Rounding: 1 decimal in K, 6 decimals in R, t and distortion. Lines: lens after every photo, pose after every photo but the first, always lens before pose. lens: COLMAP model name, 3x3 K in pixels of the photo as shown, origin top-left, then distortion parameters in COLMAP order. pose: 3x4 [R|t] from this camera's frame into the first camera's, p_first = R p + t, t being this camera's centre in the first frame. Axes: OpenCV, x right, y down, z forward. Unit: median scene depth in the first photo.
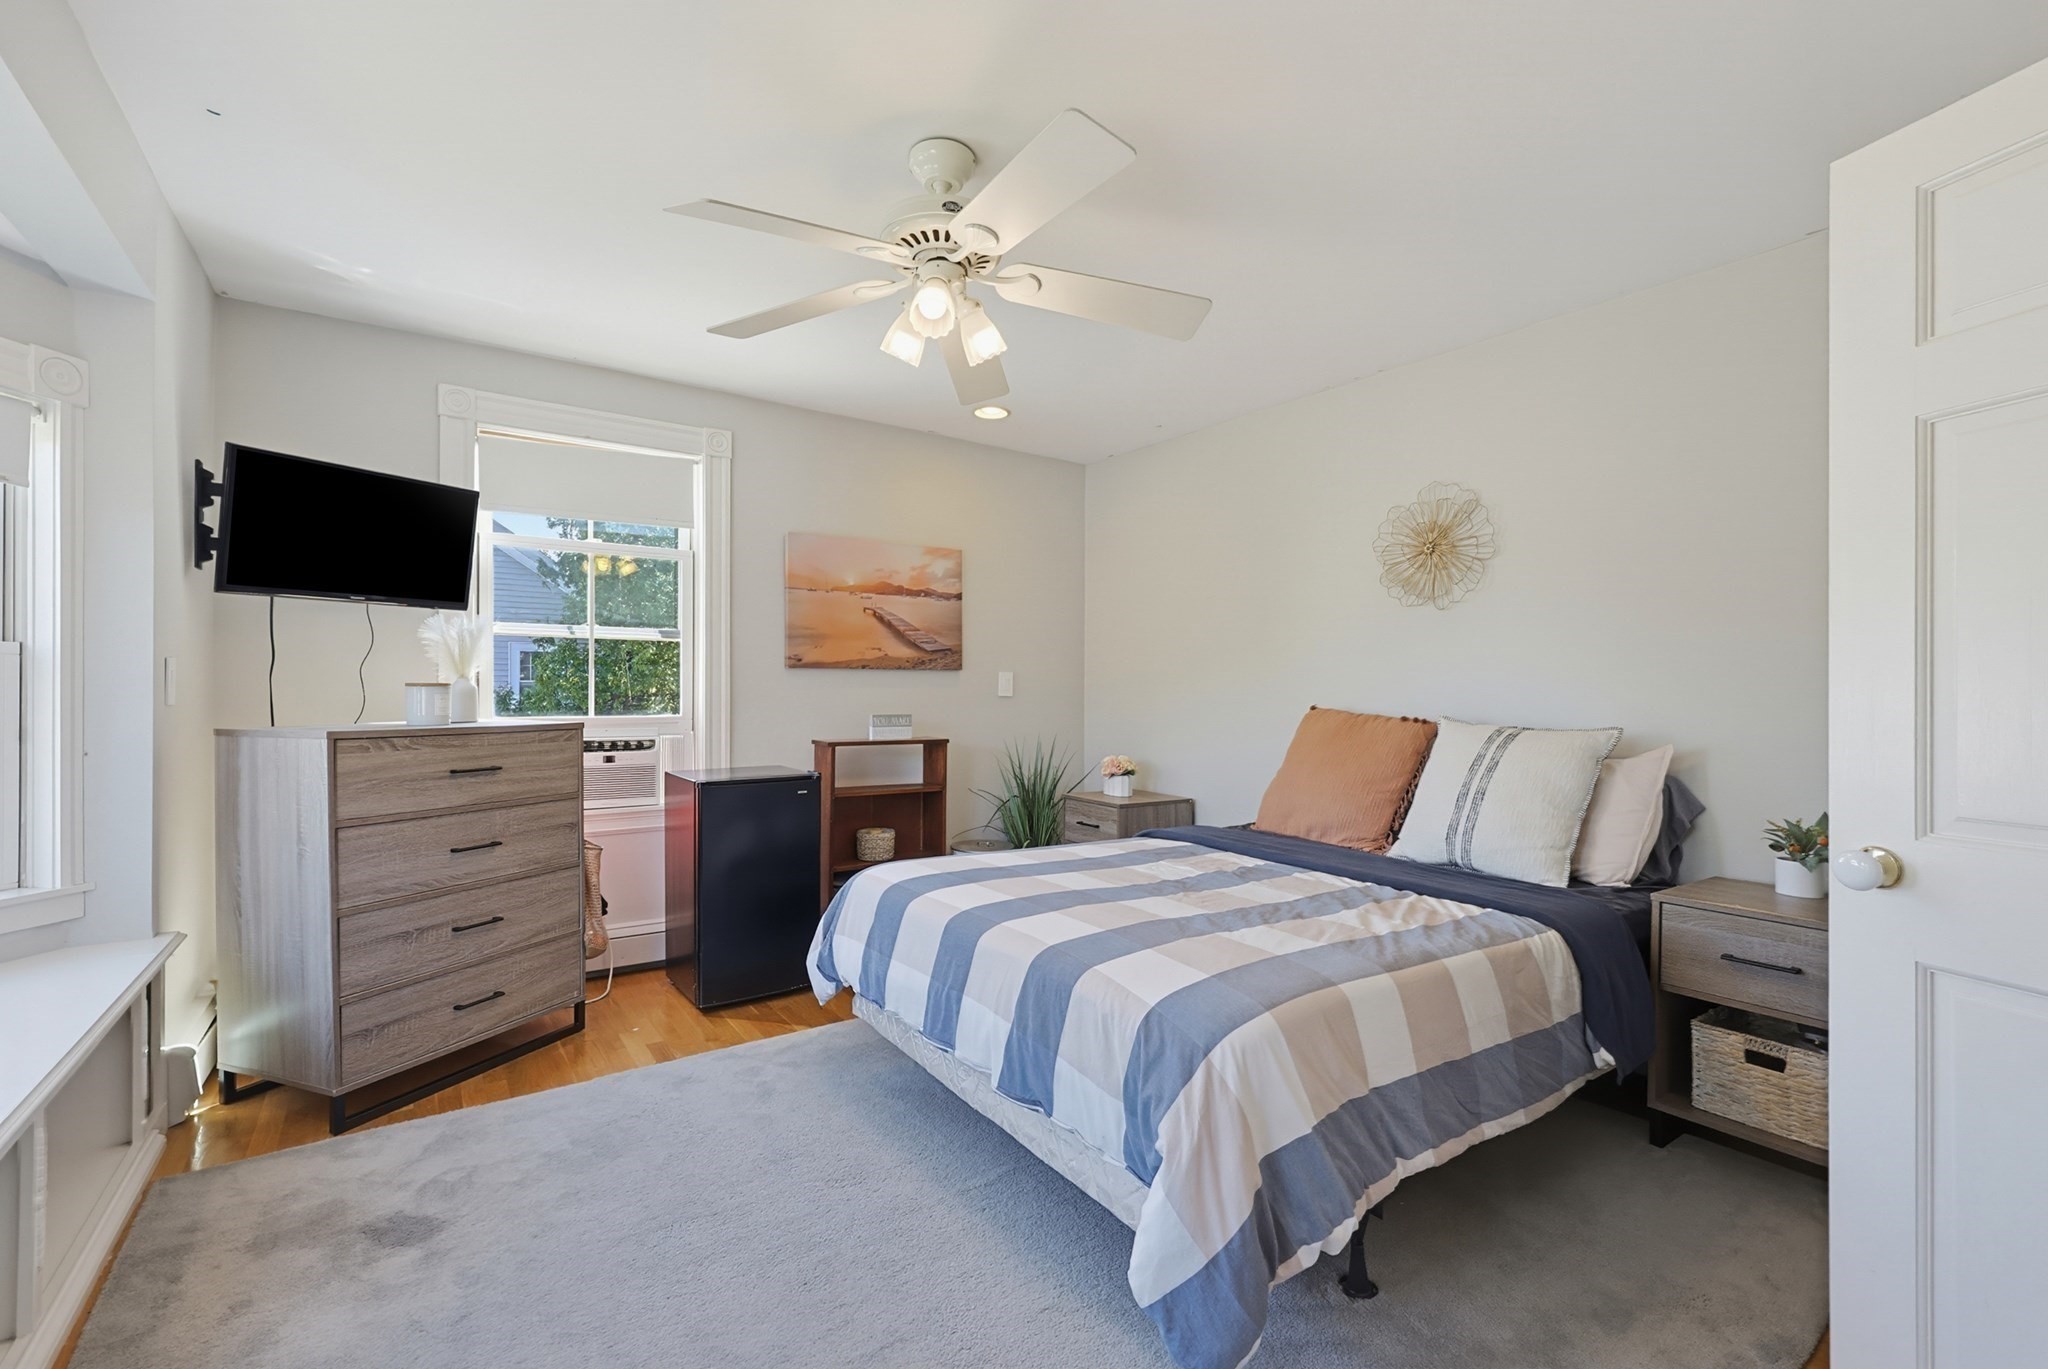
lens RADIAL K [[898.5, 0, 1024.0], [0, 898.5, 684.5], [0, 0, 1]] dist [-0.001125, -0.000293]
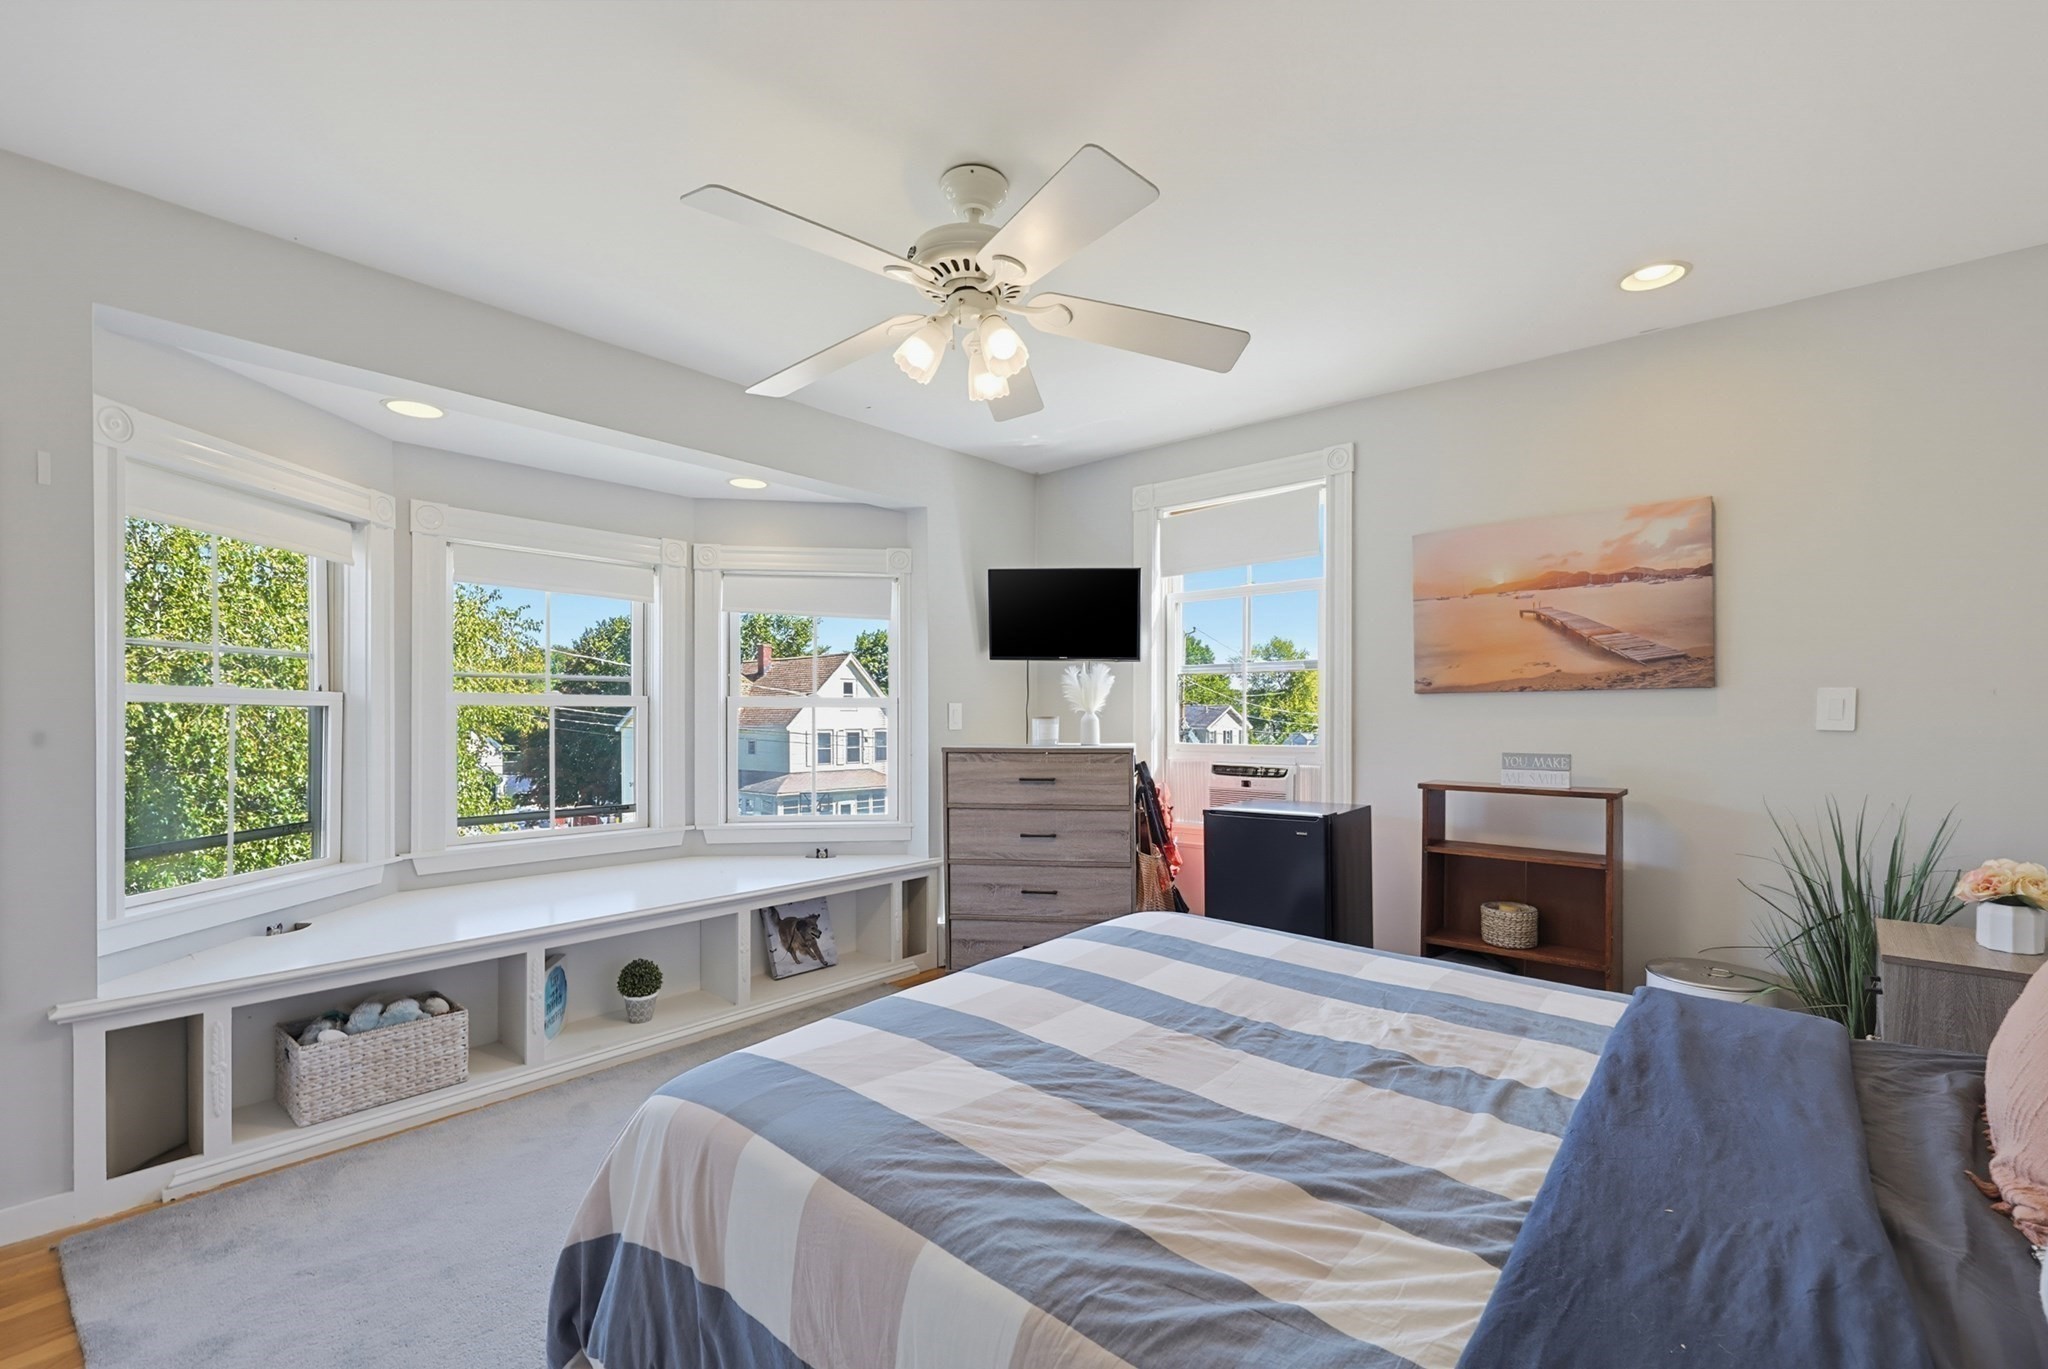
lens RADIAL K [[876.8, 0, 1021.3], [0, 876.8, 704.4], [0, 0, 1]] dist [0.001194, -0.000184]
pose [[0.243708, -0.017047, -0.969699, 0.444556], [0.009829, 0.999838, -0.015107, 0.000451], [0.969799, -0.005850, 0.243836, 0.421869]]
